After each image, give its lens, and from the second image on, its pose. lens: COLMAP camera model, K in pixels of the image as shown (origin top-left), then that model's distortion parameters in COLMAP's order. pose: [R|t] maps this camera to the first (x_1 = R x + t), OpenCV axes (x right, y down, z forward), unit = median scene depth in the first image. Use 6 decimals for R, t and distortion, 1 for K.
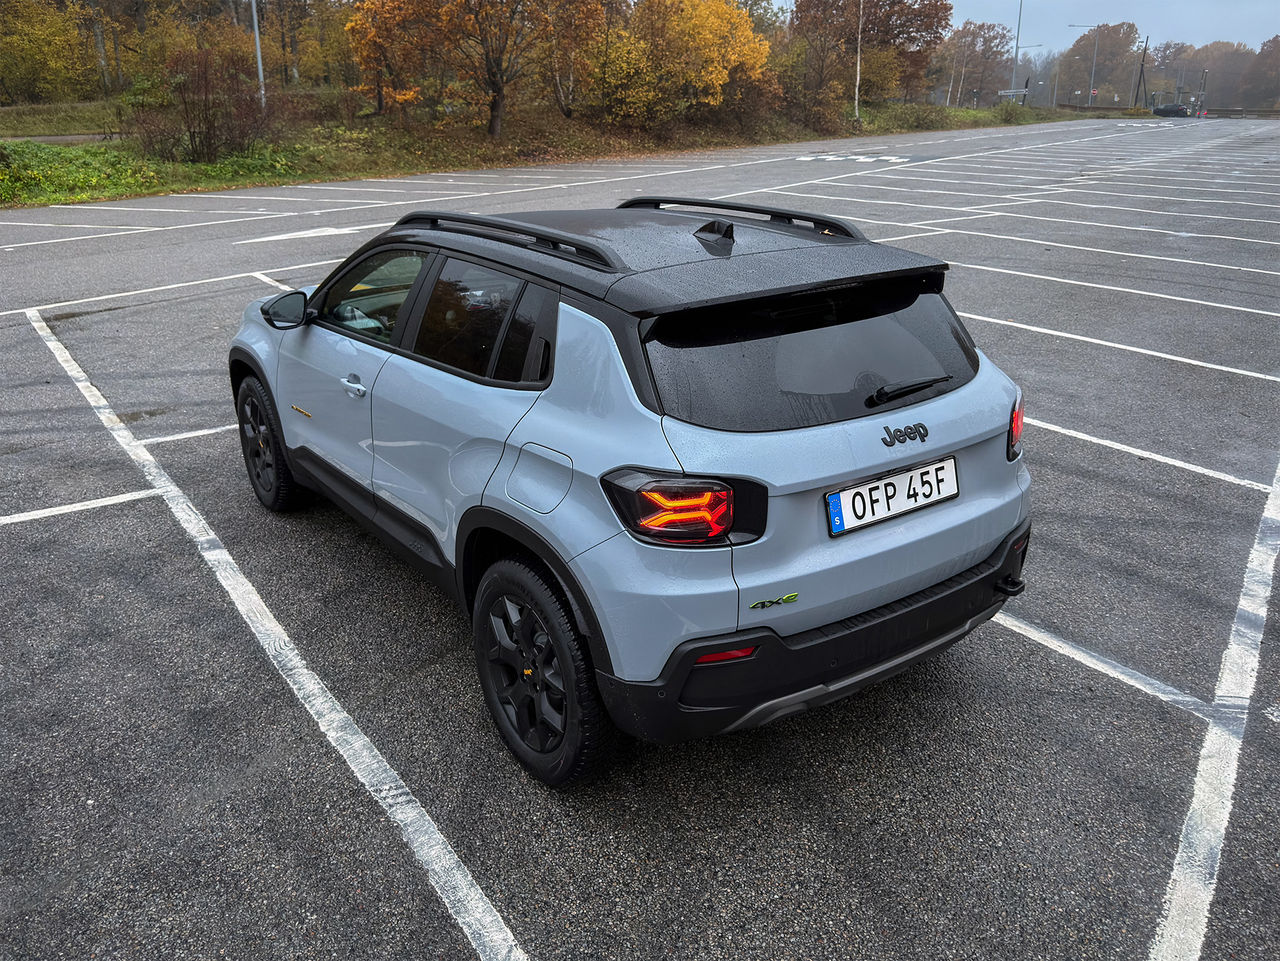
lens RADIAL K [[1026.3, 0, 633.4], [0, 1026.3, 448.0], [0, 0, 1]] dist [0.051008, -0.083184]
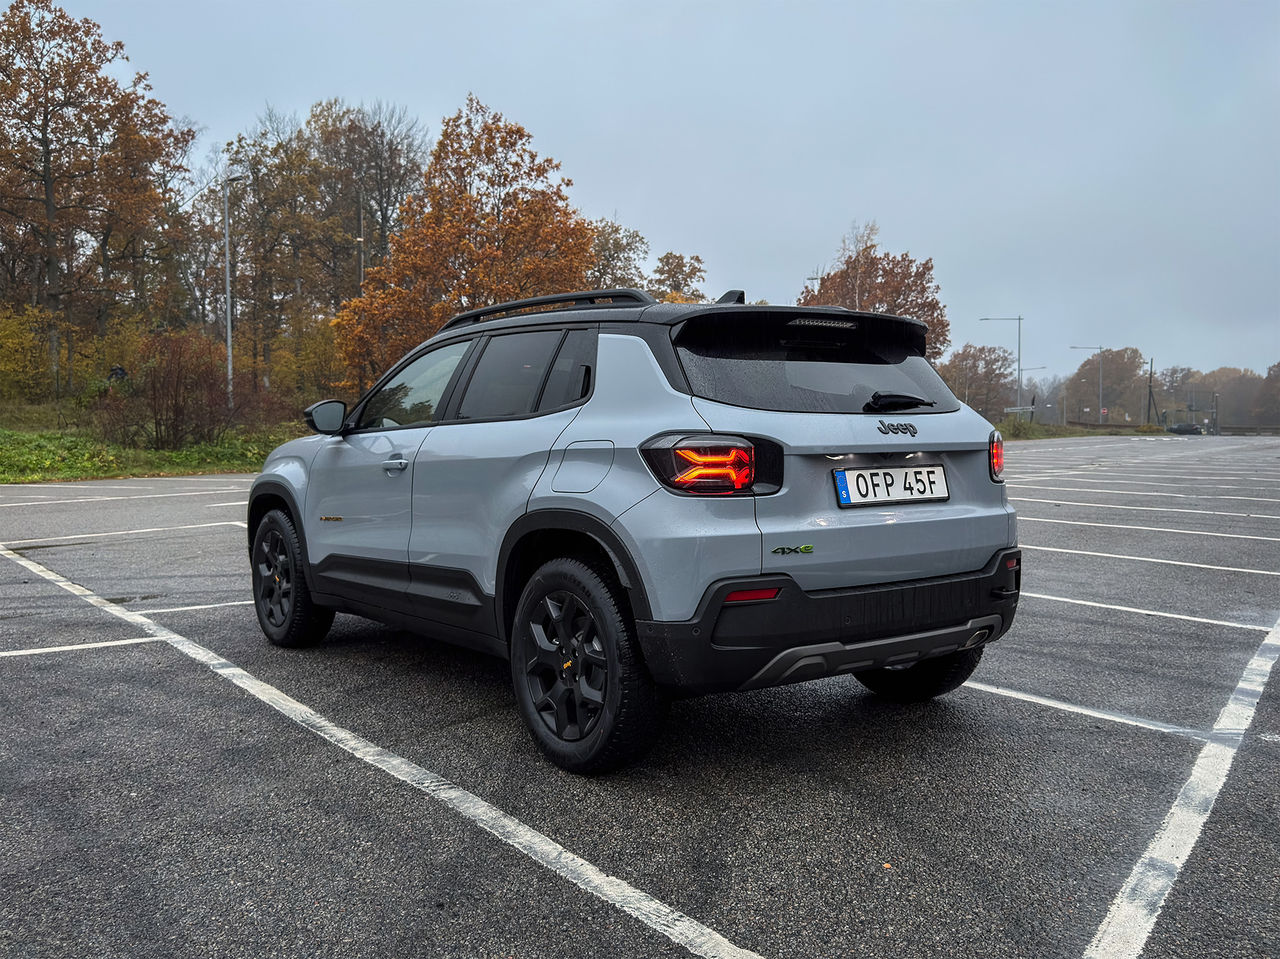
lens RADIAL K [[1162.1, 0, 702.7], [0, 1162.1, 476.3], [0, 0, 1]] dist [0.059934, -0.102463]
pose [[0.997798, -0.006133, 0.066038, -0.036722], [0.024401, 0.959822, -0.279546, 0.331988], [-0.061670, 0.280542, 0.957859, -0.196798]]
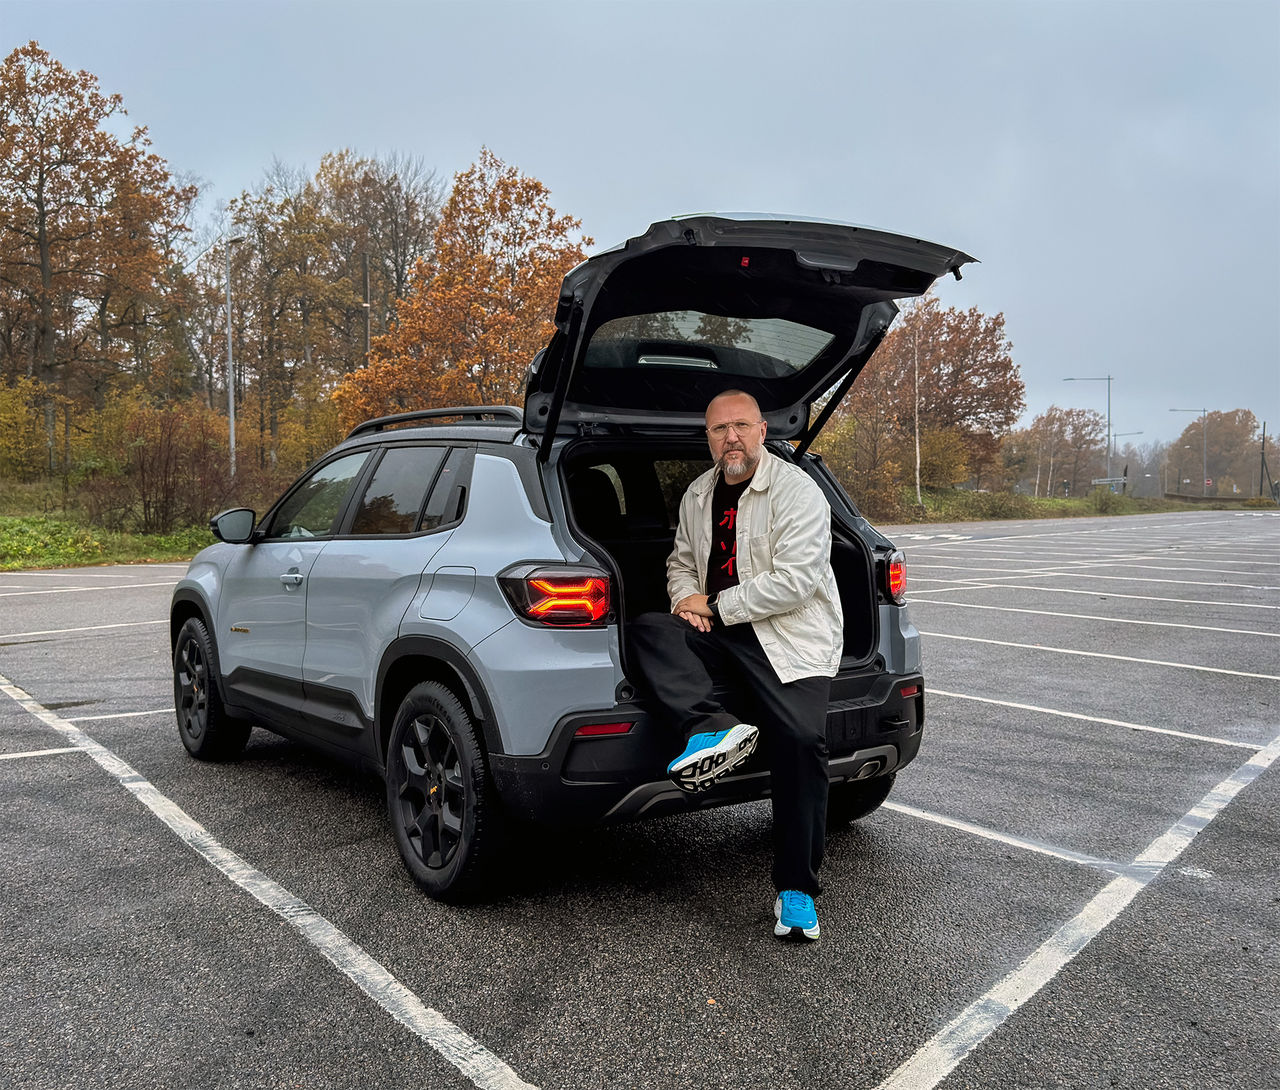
lens RADIAL K [[1281.2, 0, 678.3], [0, 1281.2, 548.5], [0, 0, 1]] dist [0.114248, -0.228127]
pose [[0.999972, -0.006307, 0.003966, 0.128644], [0.007175, 0.958480, -0.285071, 0.321863], [-0.002003, 0.285092, 0.958498, -0.298792]]
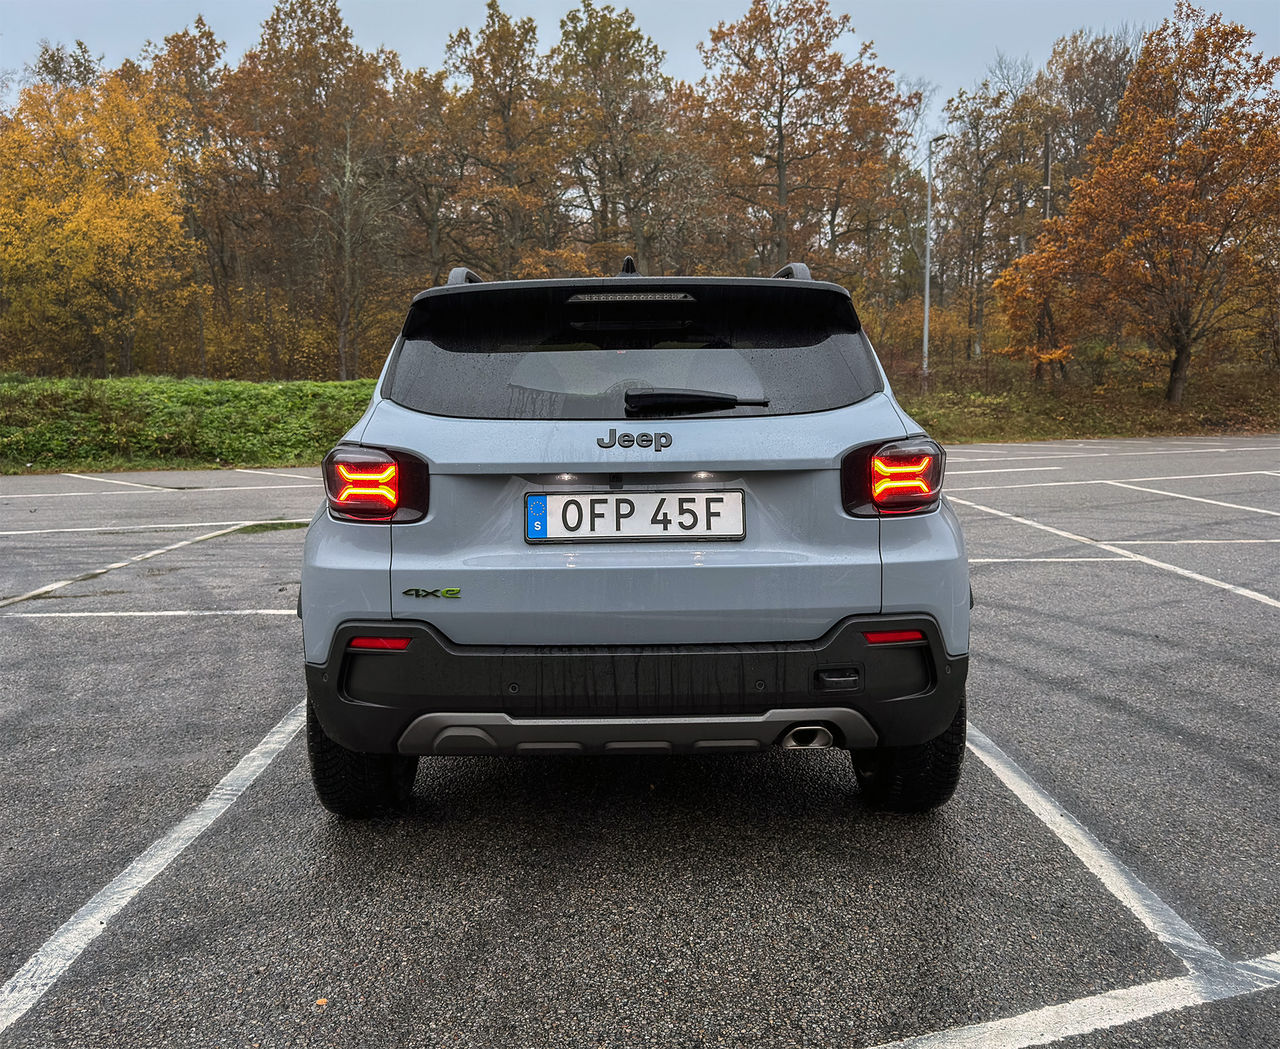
lens RADIAL K [[1234.1, 0, 640.3], [0, 1234.1, 521.4], [0, 0, 1]] dist [0.024399, -0.014896]
pose [[0.818683, 0.047461, -0.572282, 0.710679], [-0.173214, 0.970571, -0.167299, 0.185479], [0.547500, 0.236092, 0.802810, 0.154141]]
